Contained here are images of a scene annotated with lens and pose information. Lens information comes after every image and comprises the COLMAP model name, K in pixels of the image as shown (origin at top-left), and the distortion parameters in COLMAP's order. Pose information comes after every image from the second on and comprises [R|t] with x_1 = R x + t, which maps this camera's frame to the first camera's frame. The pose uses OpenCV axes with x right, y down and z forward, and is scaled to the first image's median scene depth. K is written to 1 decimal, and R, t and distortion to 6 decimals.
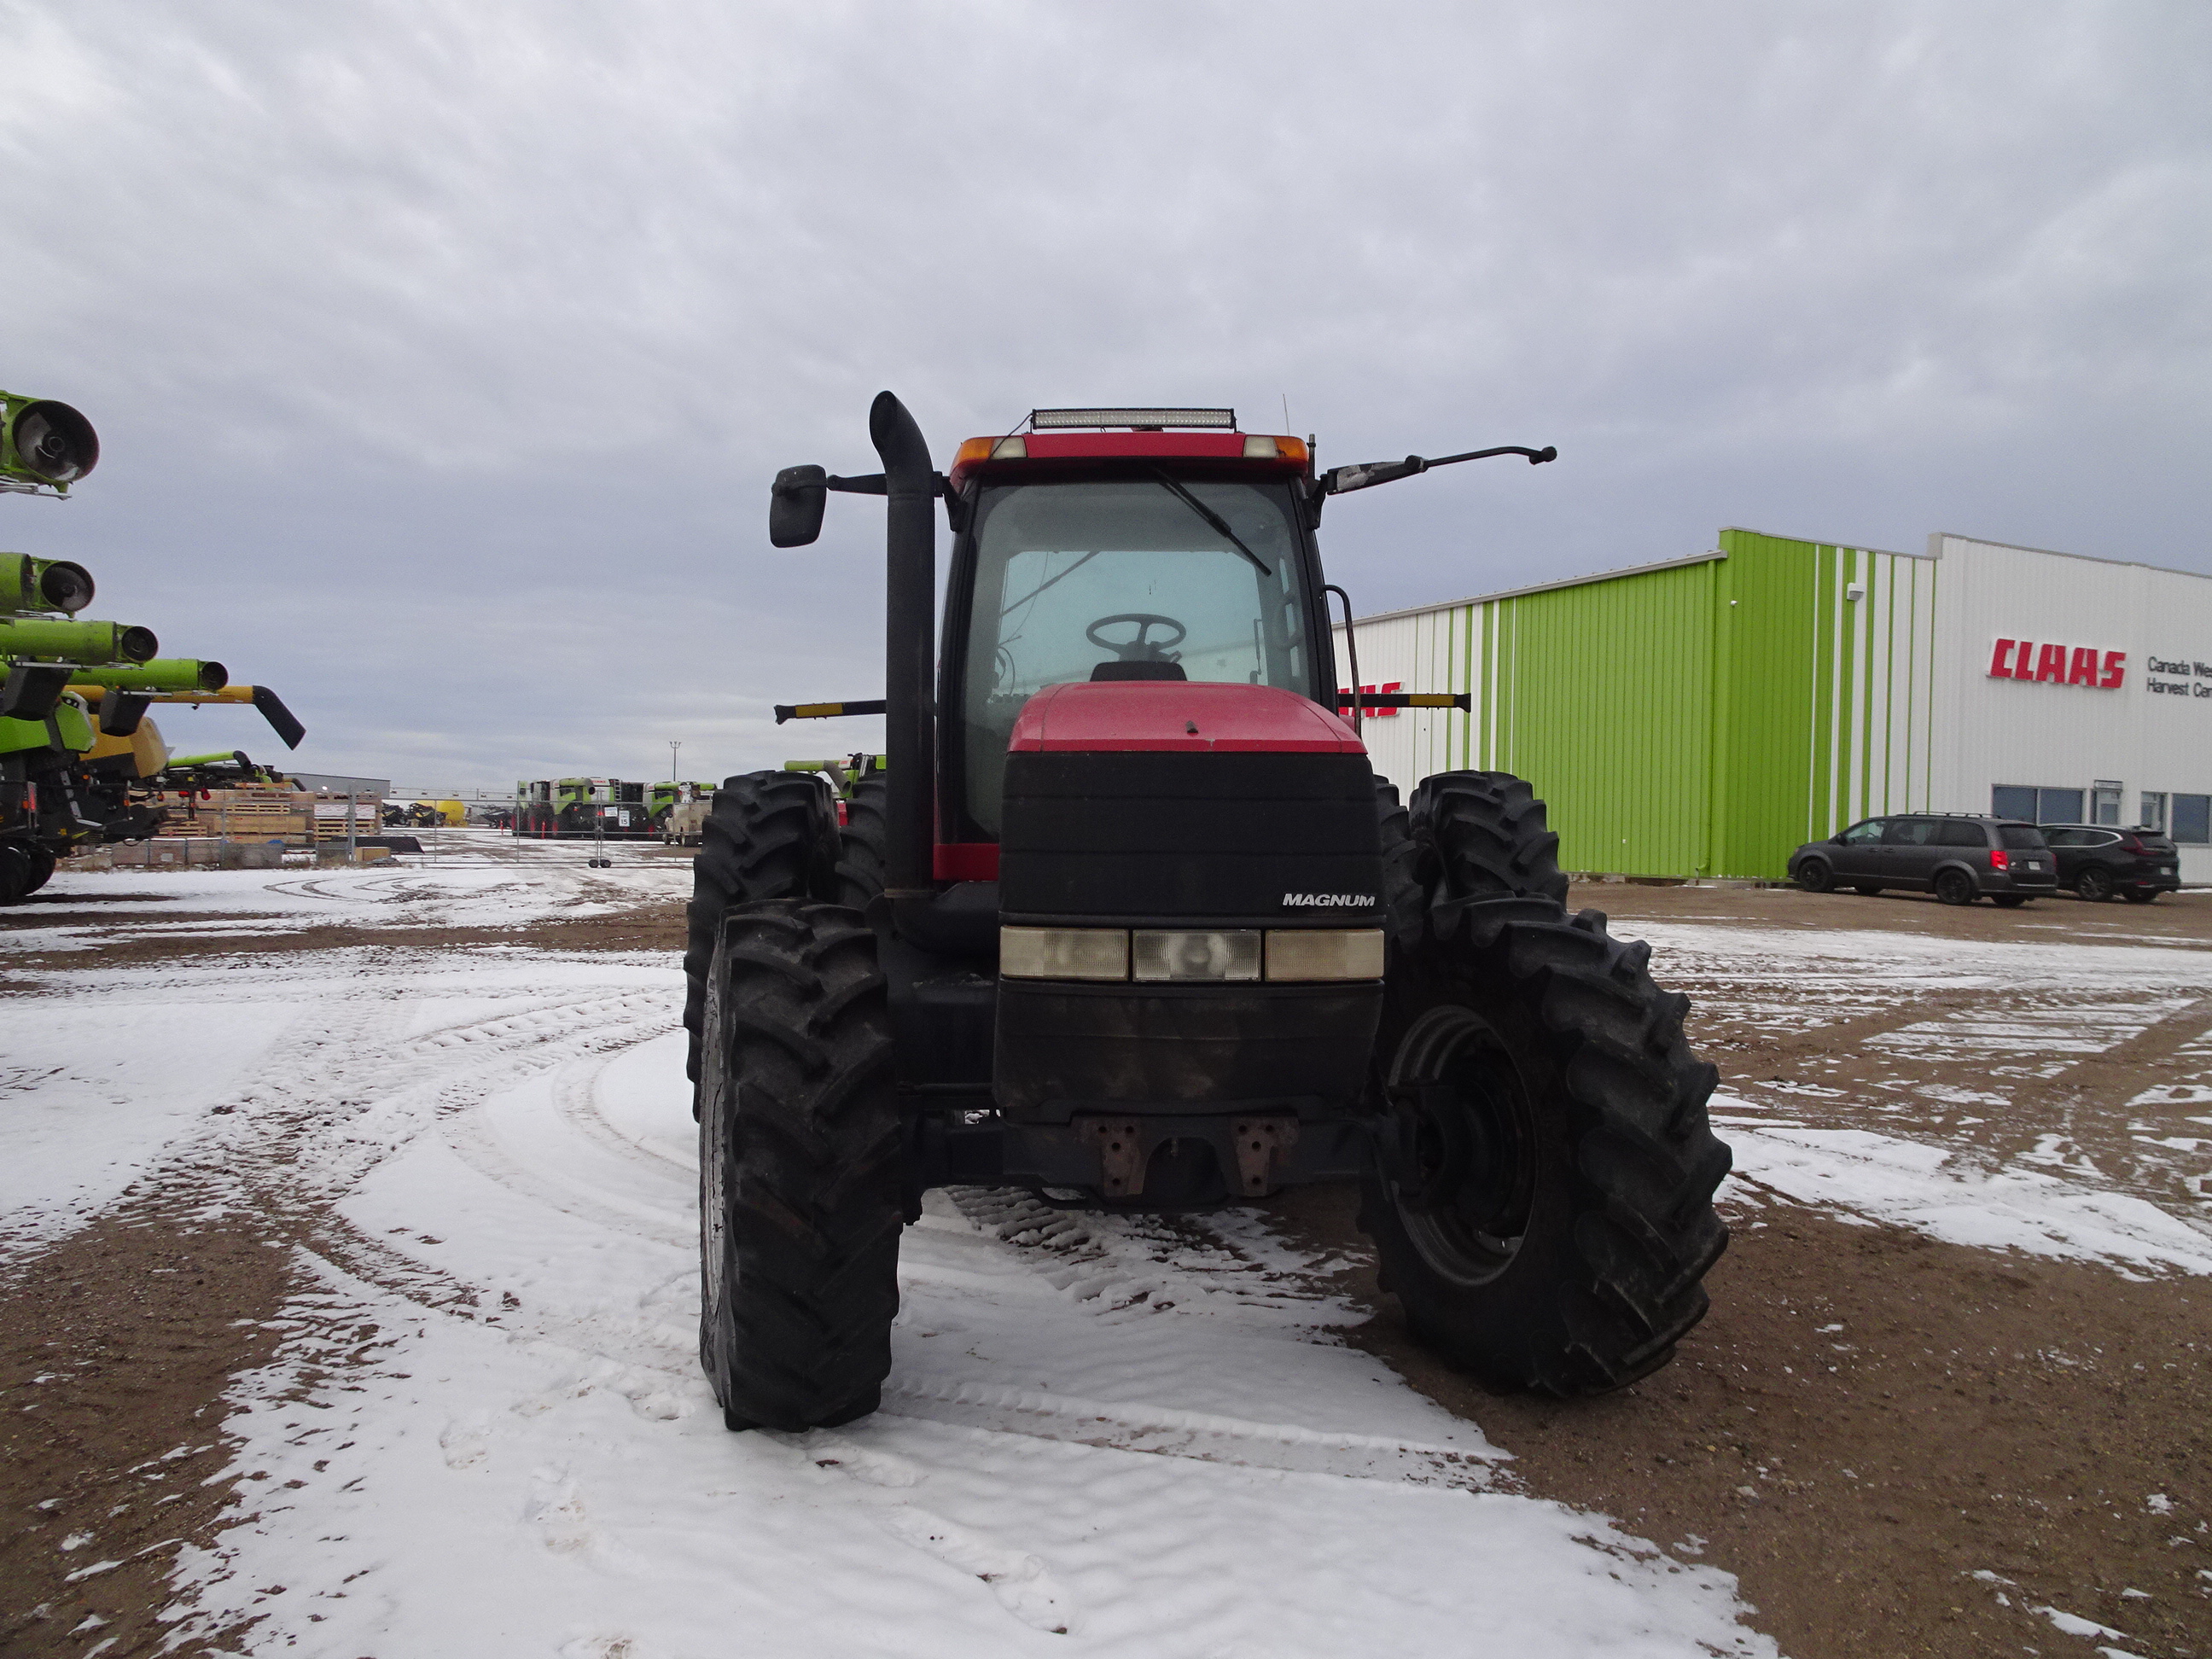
lens RADIAL K [[1566.0, 0, 1115.4], [0, 1566.0, 835.3], [0, 0, 1]] dist [0.005922, 0.007374]
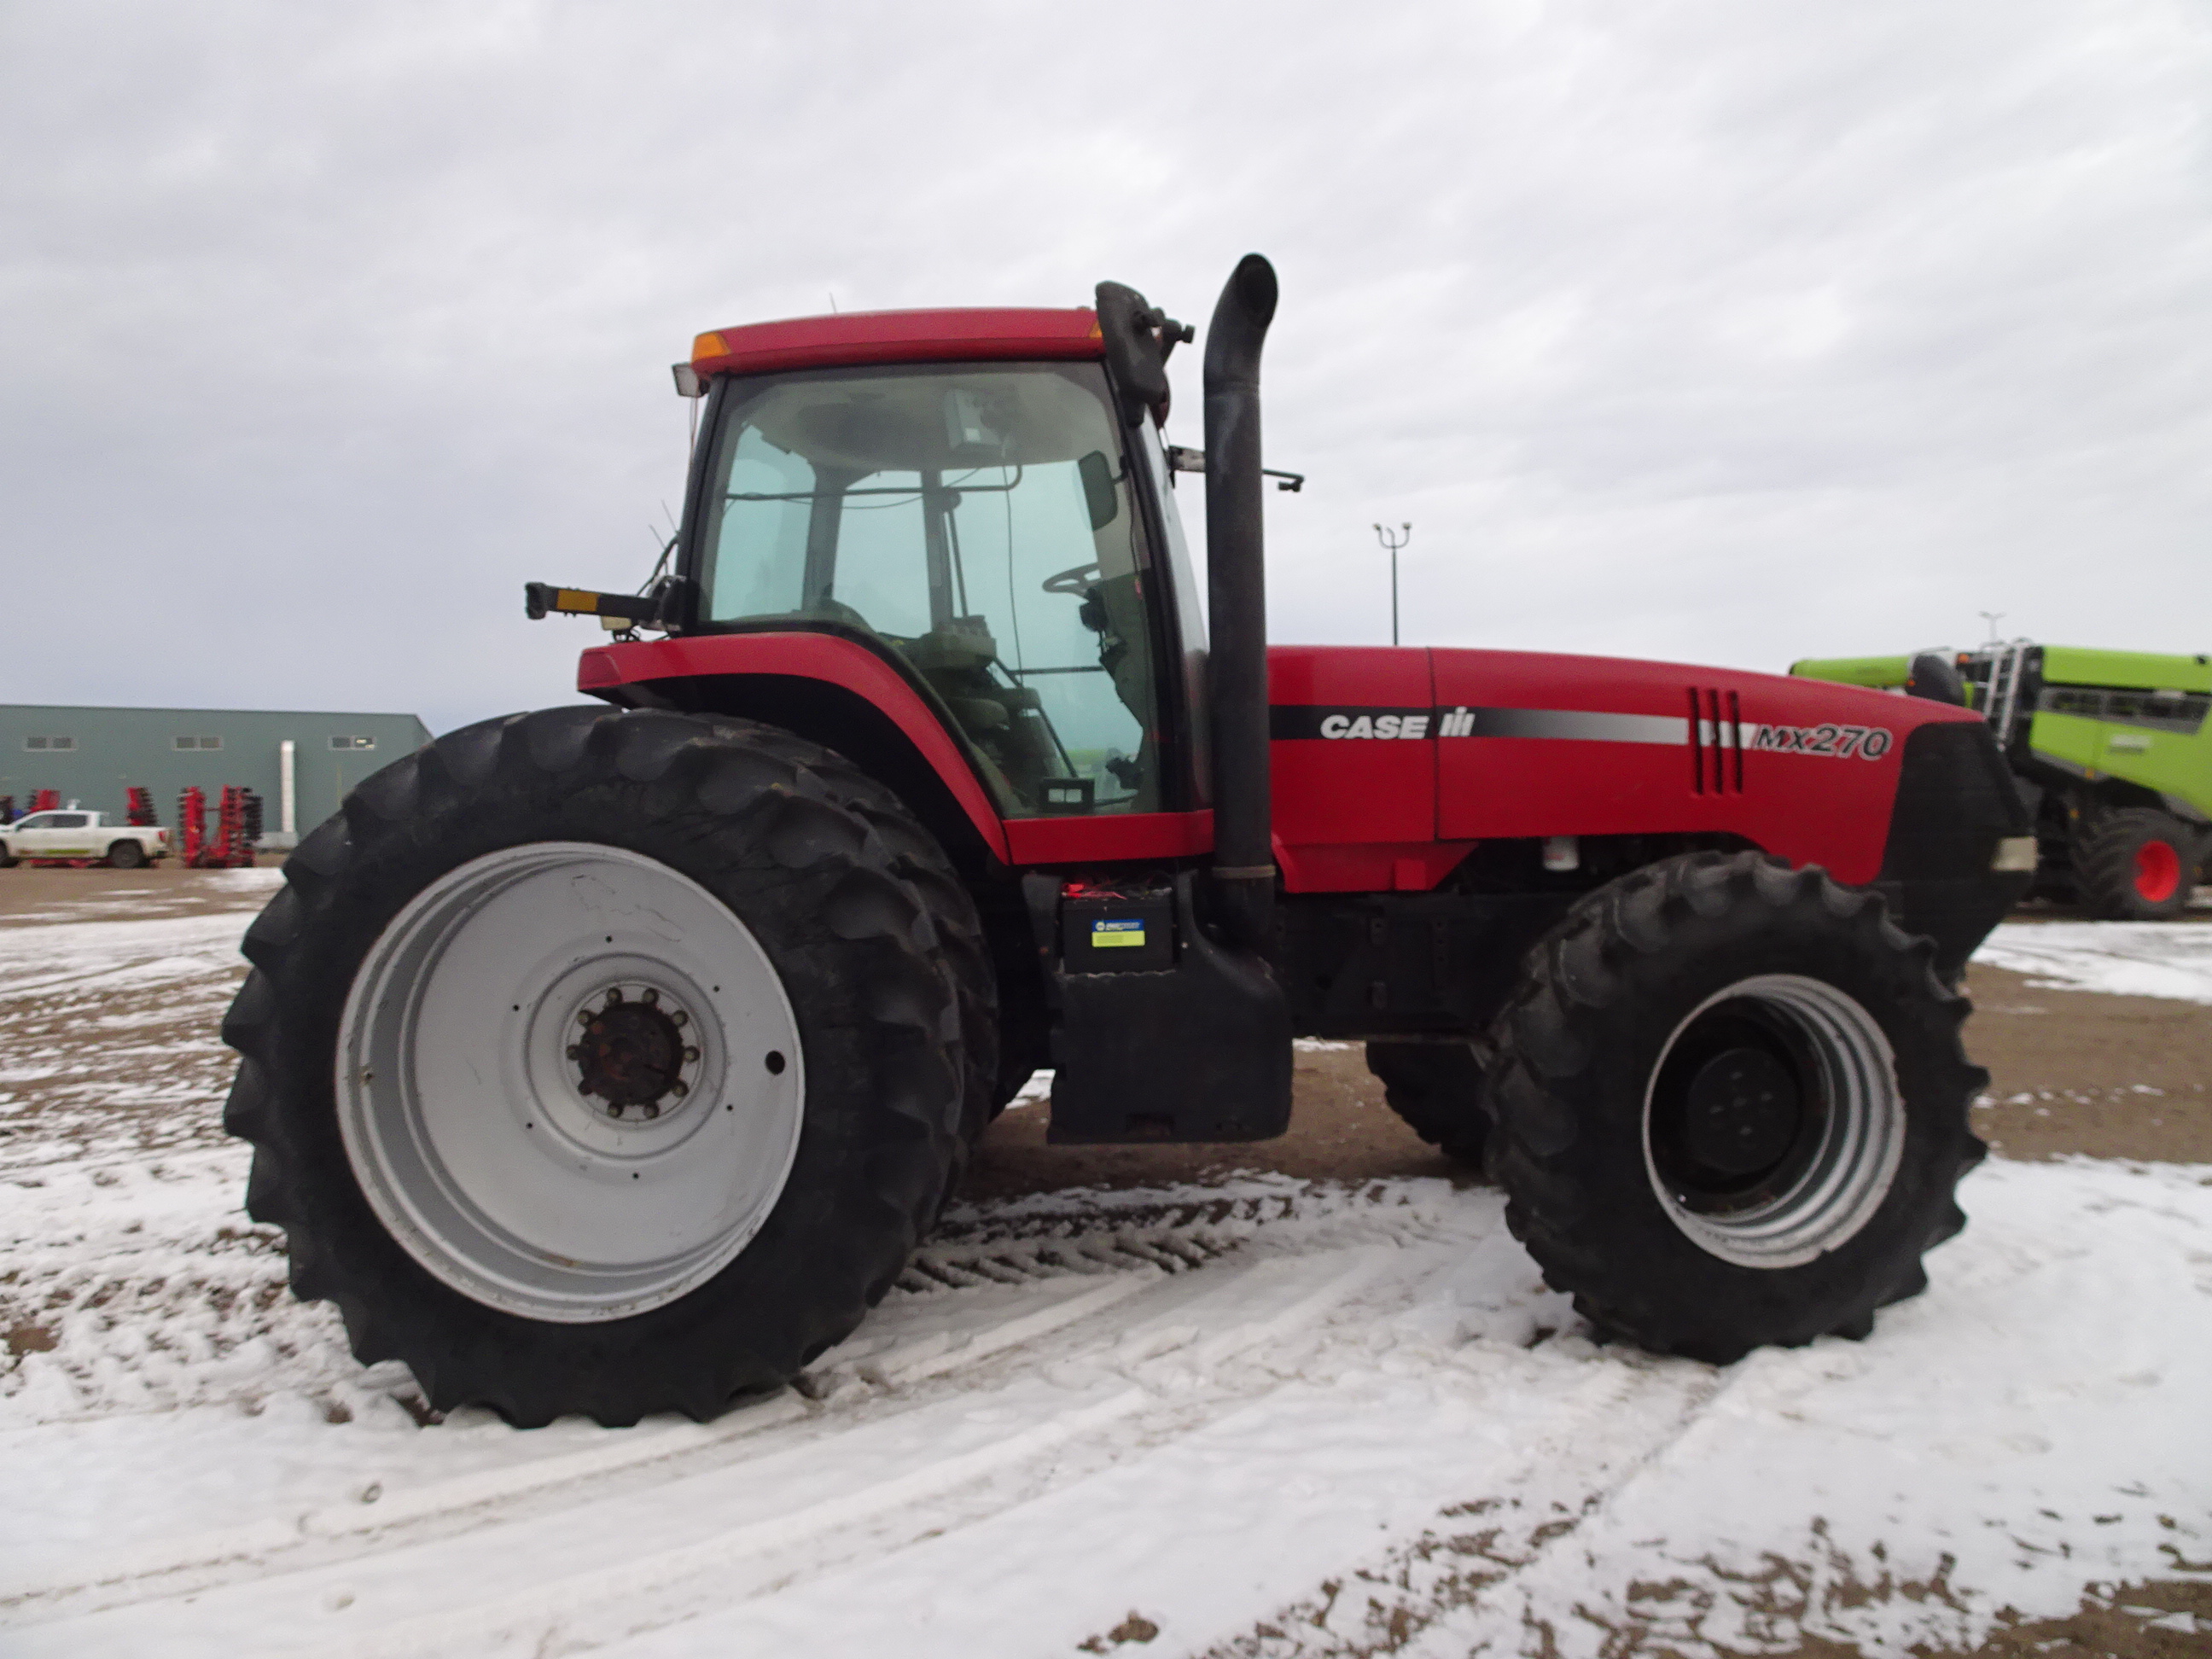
lens RADIAL K [[1566.0, 0, 1109.7], [0, 1566.0, 824.3], [0, 0, 1]] dist [0.005922, 0.007374]
pose [[0.115561, -0.042735, 0.992381, -1.091175], [0.024973, 0.998883, 0.040107, -0.025463], [-0.992986, 0.020148, 0.116499, 1.107420]]
